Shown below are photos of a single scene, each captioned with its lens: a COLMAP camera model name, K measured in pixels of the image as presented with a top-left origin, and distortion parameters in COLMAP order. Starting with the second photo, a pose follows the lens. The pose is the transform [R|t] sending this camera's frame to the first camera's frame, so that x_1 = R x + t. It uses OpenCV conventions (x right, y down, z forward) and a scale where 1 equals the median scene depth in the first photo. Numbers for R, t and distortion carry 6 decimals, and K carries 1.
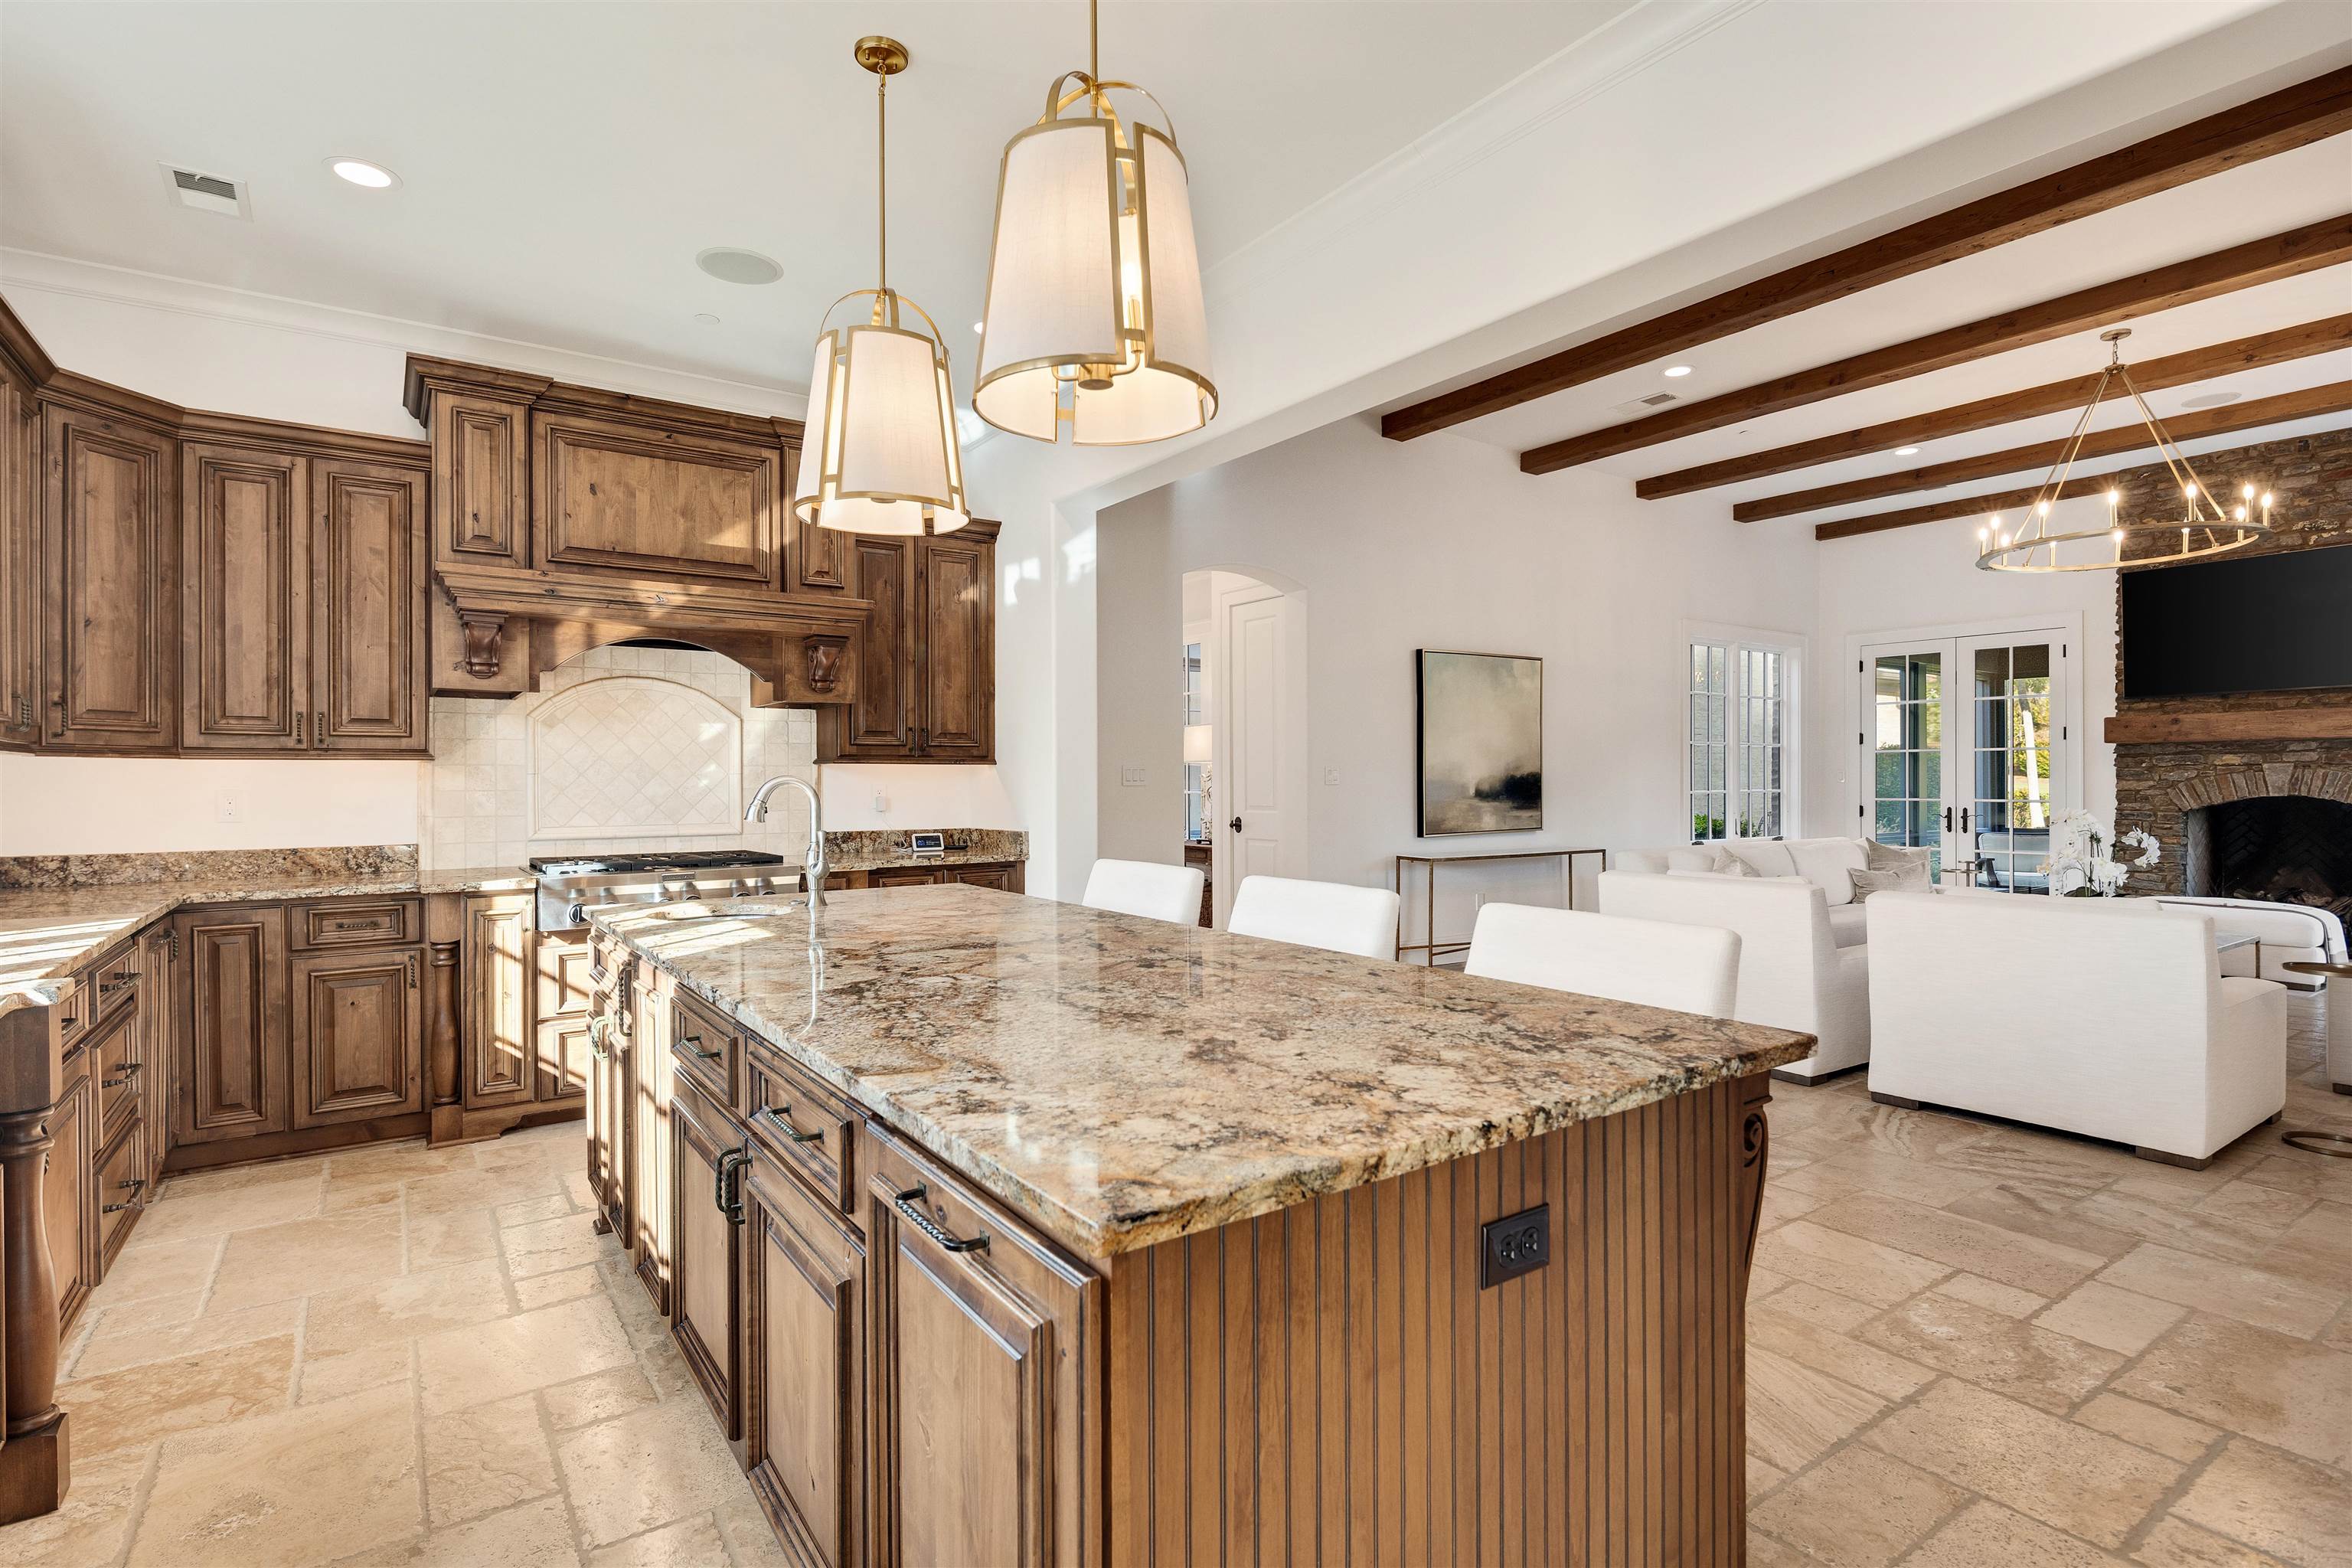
lens RADIAL K [[1130.3, 0, 1176.0], [0, 1130.3, 784.0], [0, 0, 1]] dist [0.000697, -0.000242]
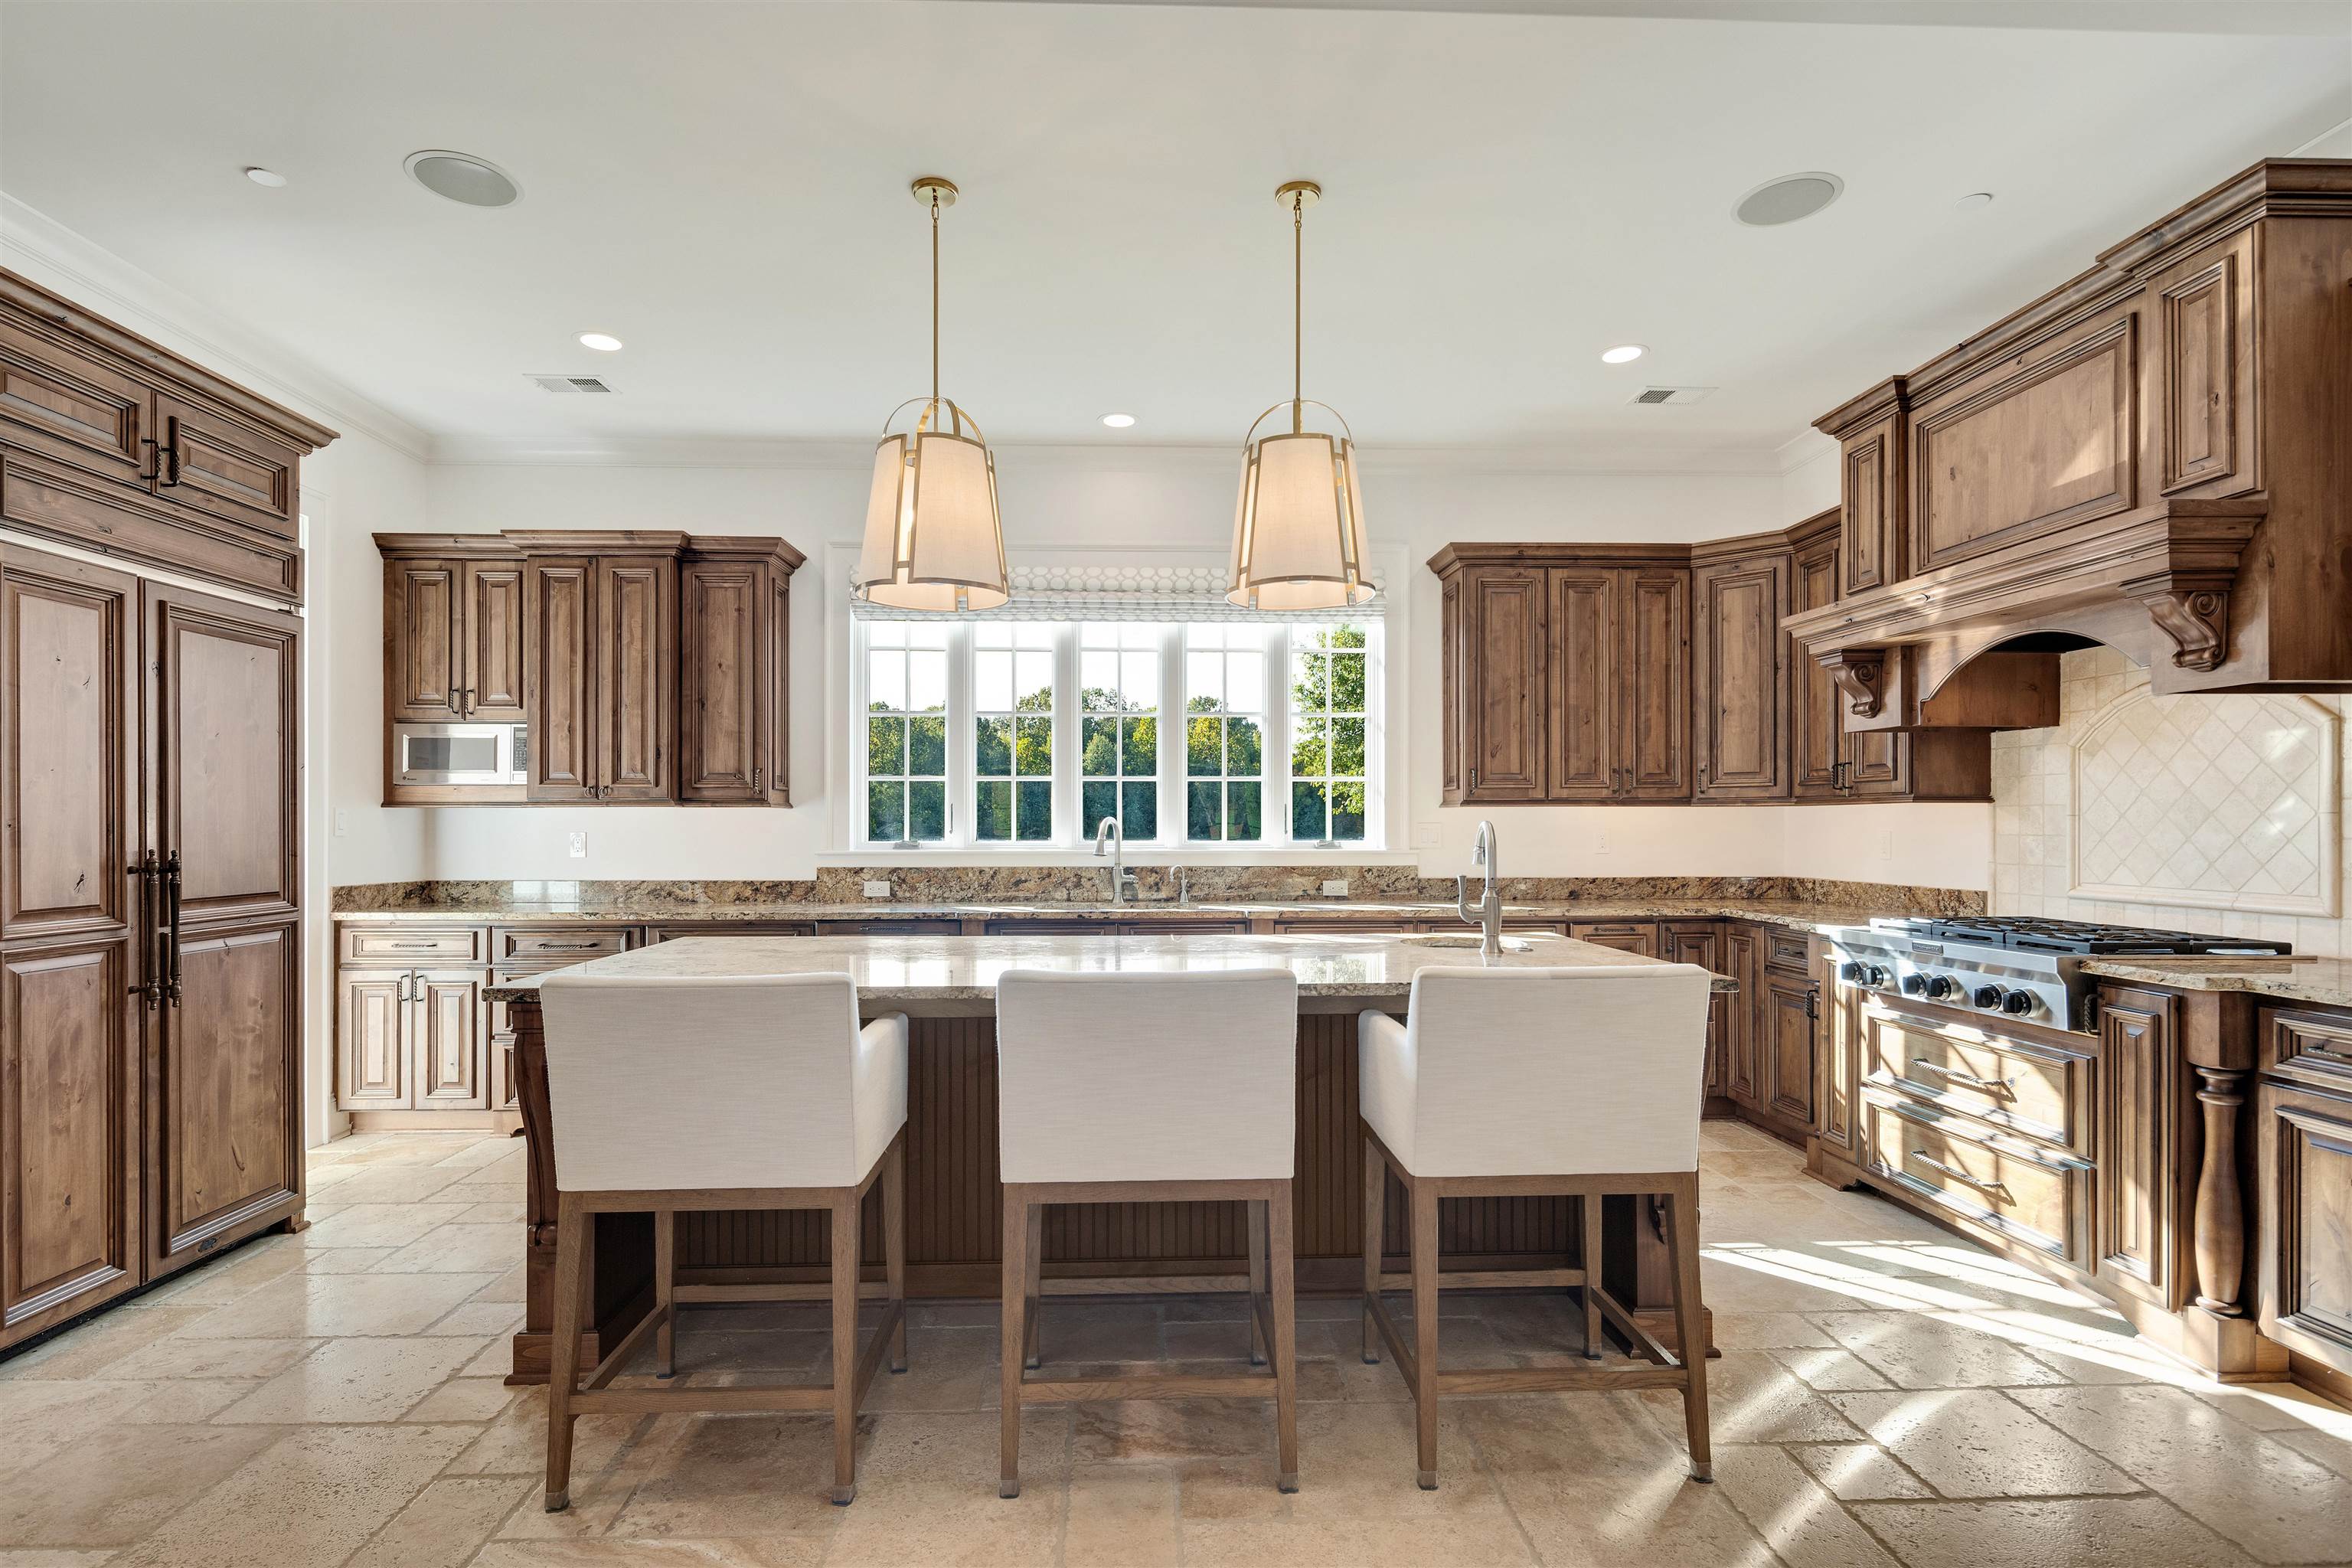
lens RADIAL K [[1145.7, 0, 1171.2], [0, 1145.7, 814.2], [0, 0, 1]] dist [0.001280, -0.001769]
pose [[-0.538165, -0.004302, -0.842828, 0.498546], [-0.002840, 0.999991, -0.003291, -0.005591], [0.842835, 0.000623, -0.538172, 0.958133]]
